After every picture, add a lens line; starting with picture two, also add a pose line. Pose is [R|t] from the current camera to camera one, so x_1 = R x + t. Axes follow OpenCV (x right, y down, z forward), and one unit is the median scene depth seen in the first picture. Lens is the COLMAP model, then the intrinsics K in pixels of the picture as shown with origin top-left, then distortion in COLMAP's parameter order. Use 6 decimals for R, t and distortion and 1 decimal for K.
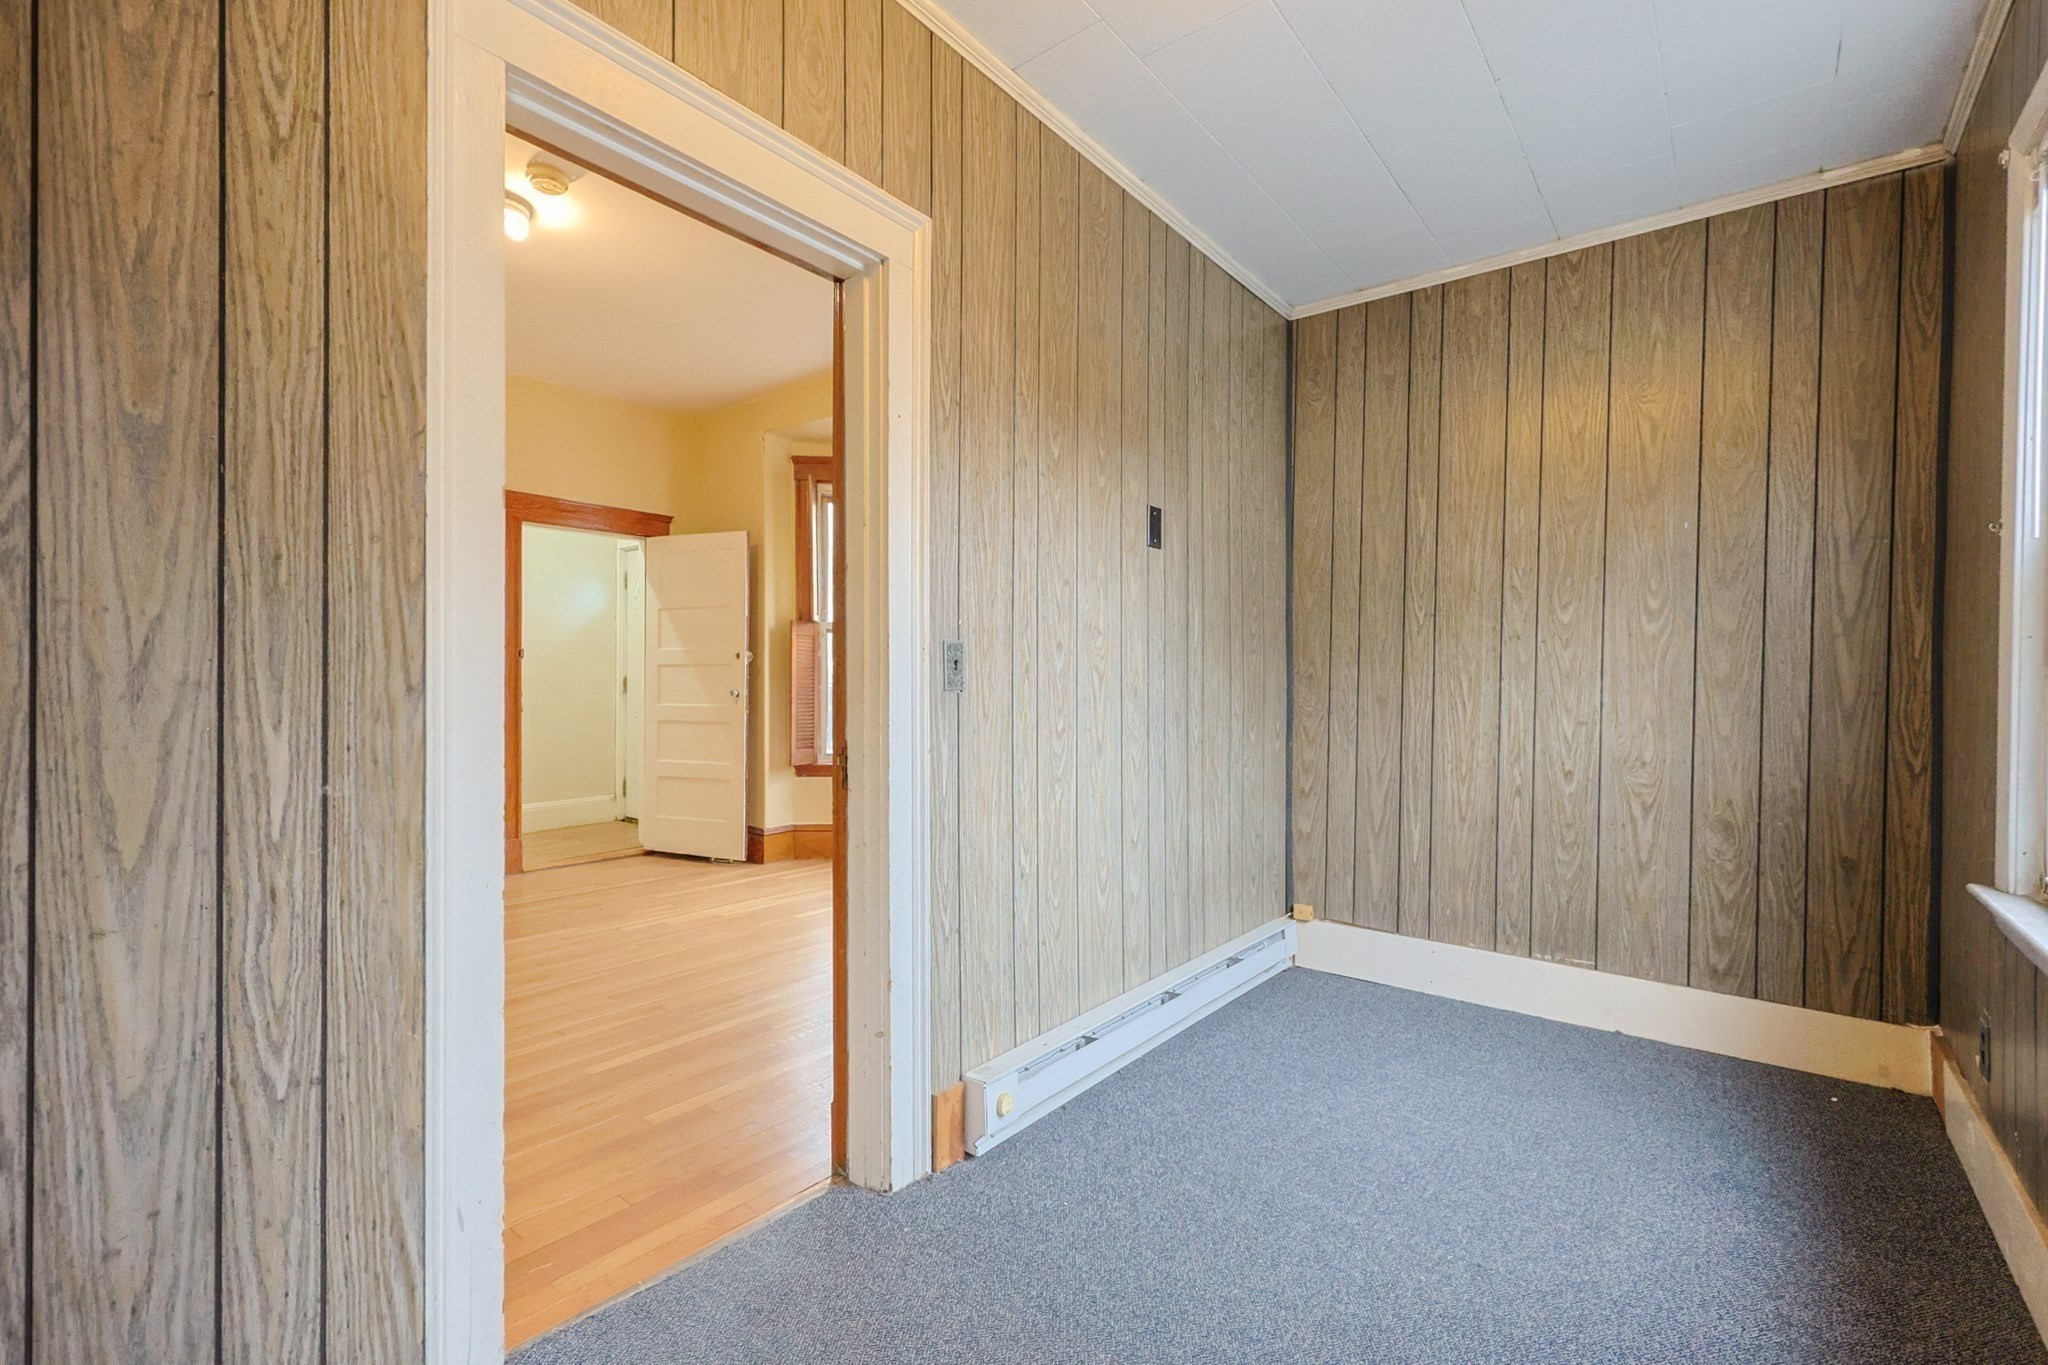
lens RADIAL K [[868.8, 0, 1033.4], [0, 868.8, 686.8], [0, 0, 1]] dist [-0.001172, -0.000734]
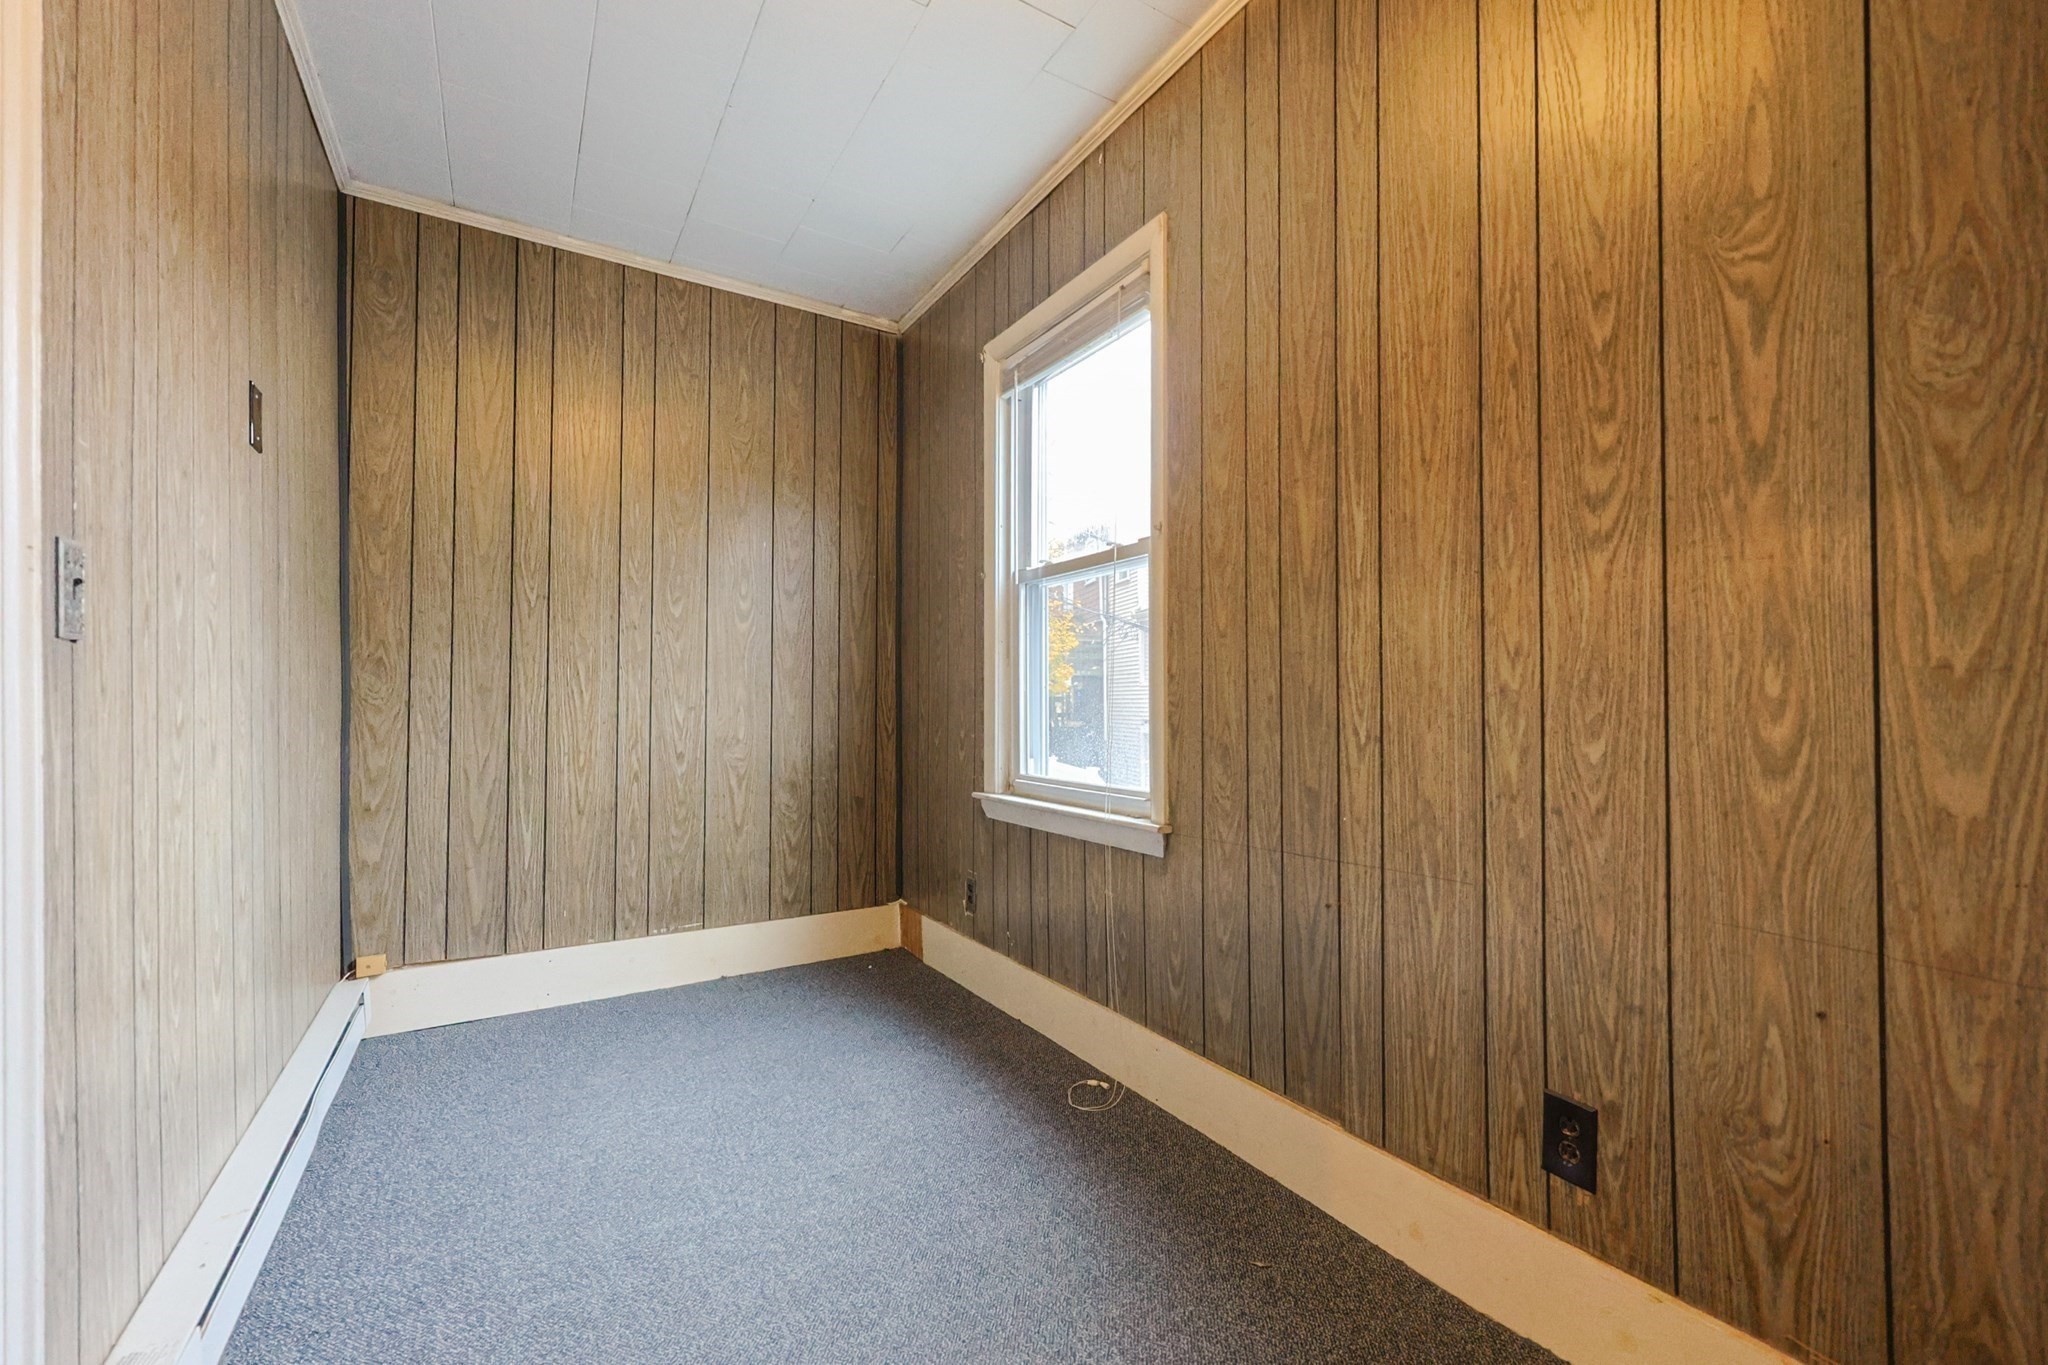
lens RADIAL K [[868.8, 0, 1033.4], [0, 868.8, 686.8], [0, 0, 1]] dist [-0.001172, -0.000734]
pose [[0.331894, 0.007532, 0.943287, -0.257706], [0.008279, 0.999906, -0.010898, 0.029114], [-0.943280, 0.011427, 0.331800, 0.216102]]
